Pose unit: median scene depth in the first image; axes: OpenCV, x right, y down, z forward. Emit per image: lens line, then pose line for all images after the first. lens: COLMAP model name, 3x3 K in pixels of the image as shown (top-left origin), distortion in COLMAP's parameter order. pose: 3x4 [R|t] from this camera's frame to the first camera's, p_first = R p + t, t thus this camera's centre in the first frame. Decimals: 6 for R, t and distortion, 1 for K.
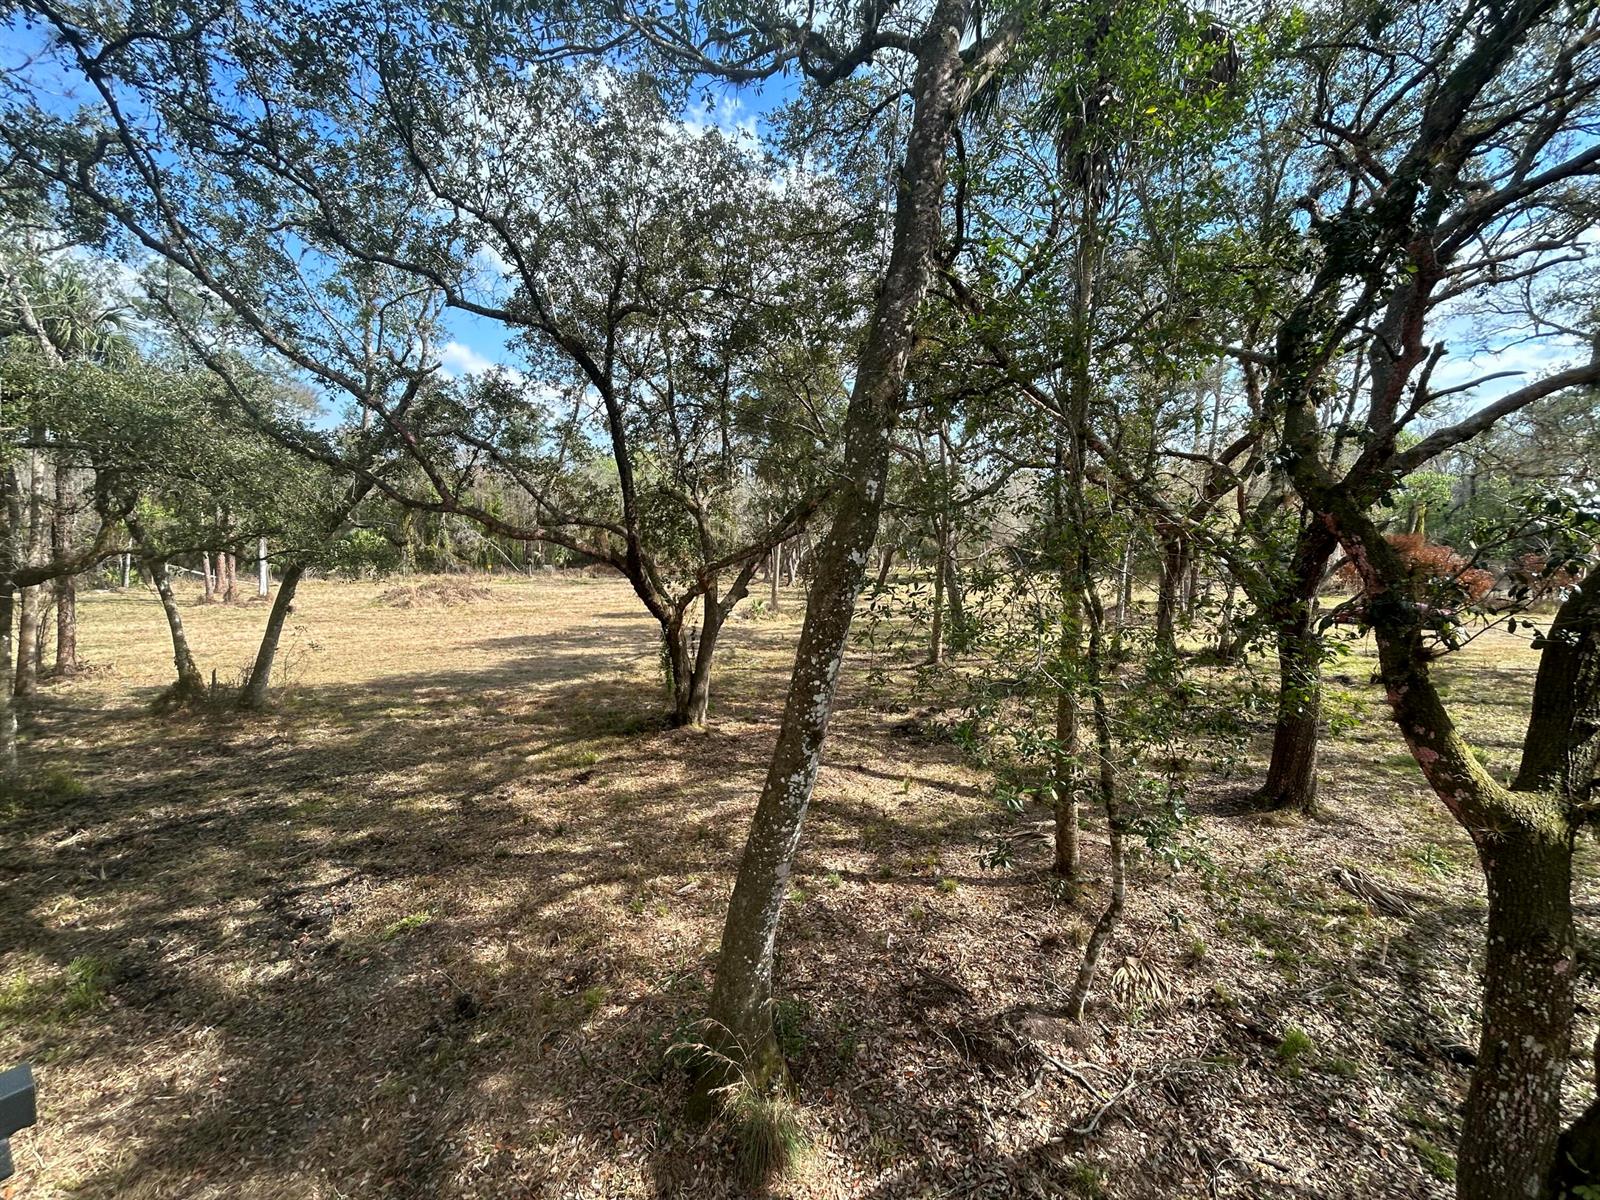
lens RADIAL K [[653.7, 0, 798.1], [0, 653.7, 597.7], [0, 0, 1]] dist [0.000665, 0.001301]
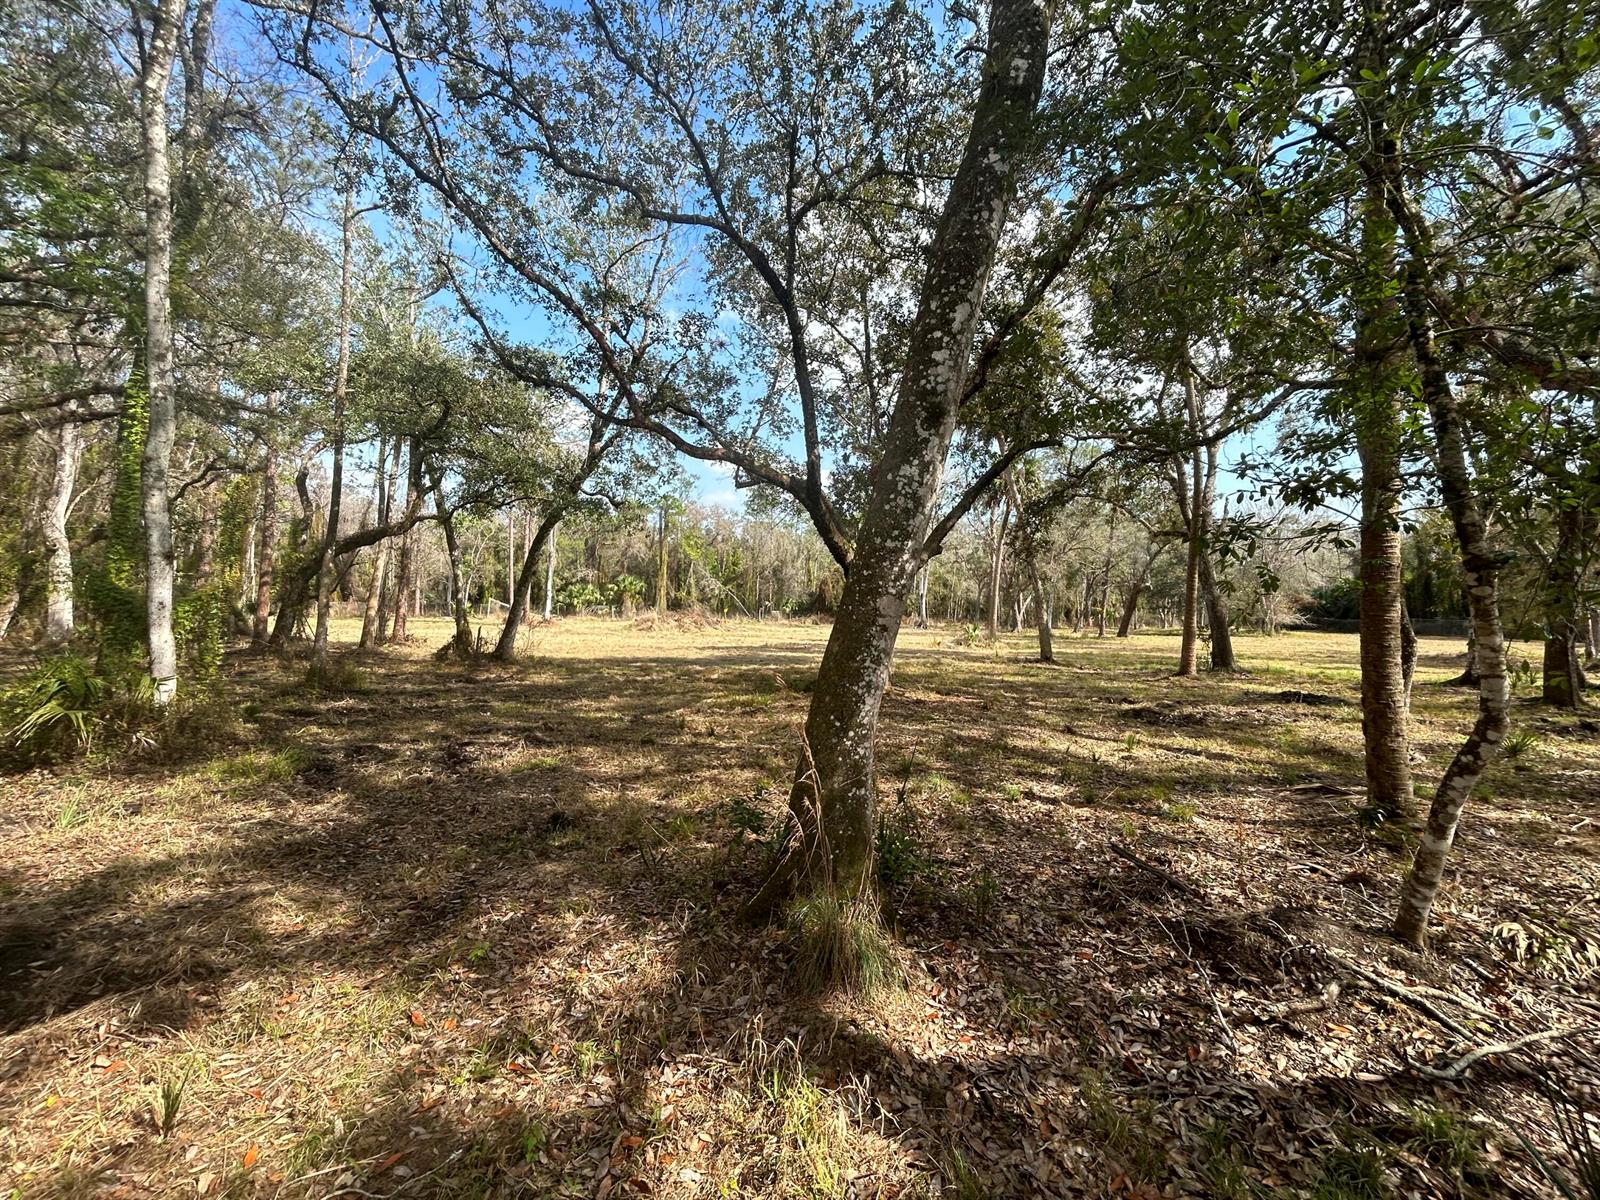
lens RADIAL K [[653.7, 0, 798.1], [0, 653.7, 597.7], [0, 0, 1]] dist [0.000665, 0.001301]
pose [[0.940584, 0.008967, -0.339442, 0.117767], [-0.047574, 0.993271, -0.105587, 0.448577], [0.336212, 0.115462, 0.934682, 0.262704]]
